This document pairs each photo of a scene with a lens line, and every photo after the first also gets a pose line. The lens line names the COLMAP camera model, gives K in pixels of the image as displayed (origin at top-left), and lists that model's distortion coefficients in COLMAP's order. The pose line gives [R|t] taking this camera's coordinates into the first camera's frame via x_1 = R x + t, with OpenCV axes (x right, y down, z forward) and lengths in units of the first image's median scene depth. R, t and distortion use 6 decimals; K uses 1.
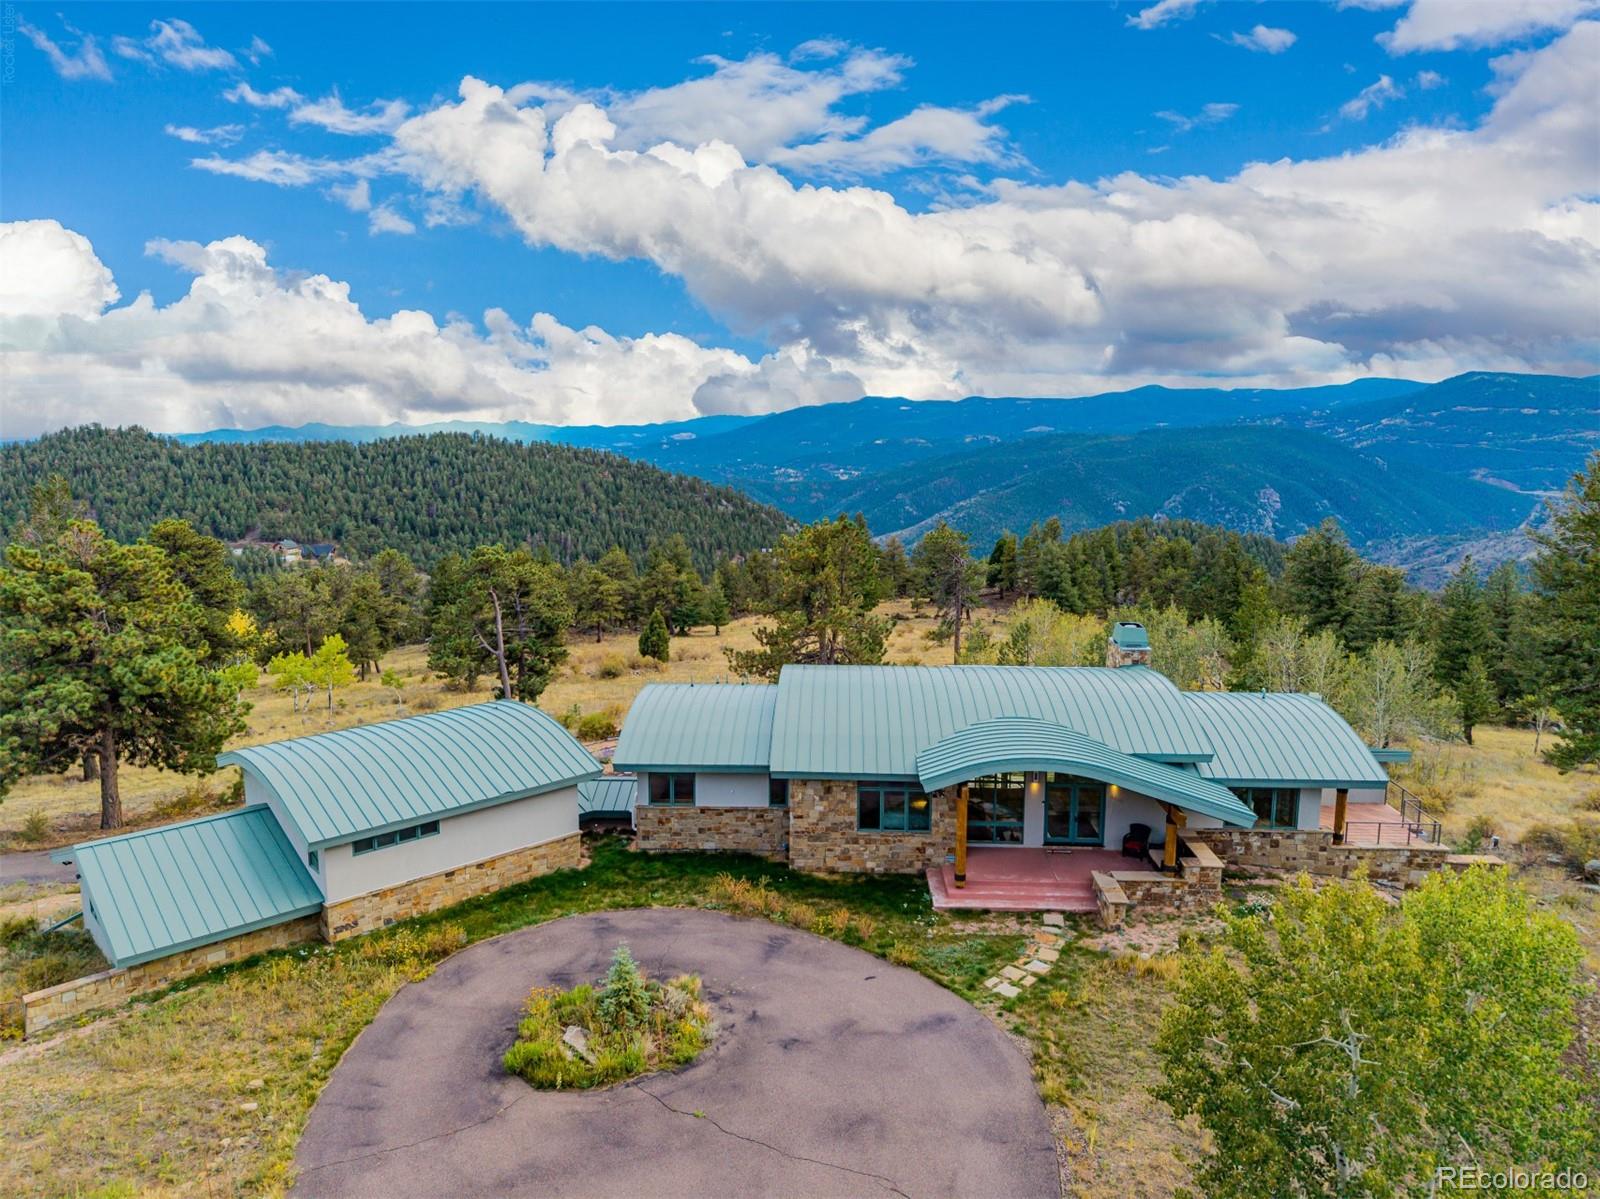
lens RADIAL K [[1092.5, 0, 802.0], [0, 1092.5, 591.8], [0, 0, 1]] dist [0.012885, -0.014214]
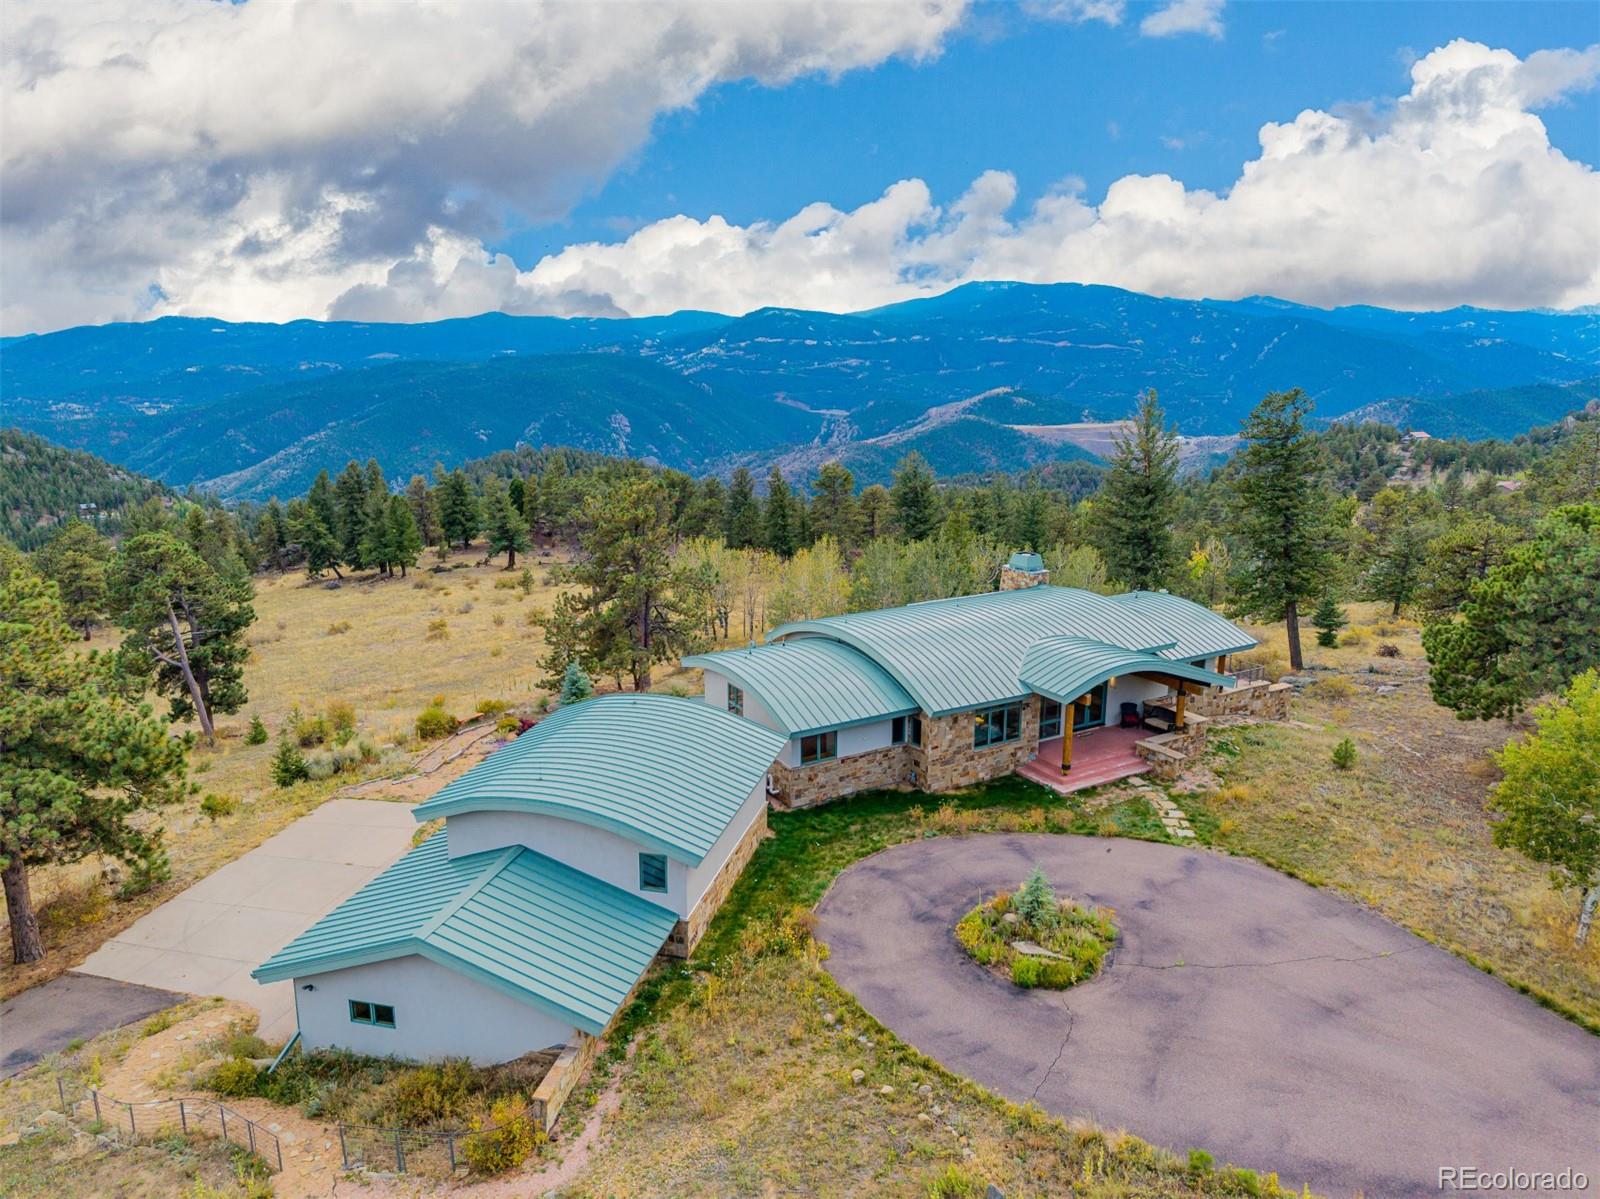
lens RADIAL K [[1092.5, 0, 802.1], [0, 1092.5, 611.2], [0, 0, 1]] dist [0.012885, -0.014214]
pose [[0.825059, -0.125833, 0.550857, -0.705387], [0.079316, 0.991027, 0.107584, -0.068550], [-0.559452, -0.045071, 0.827636, 0.125570]]
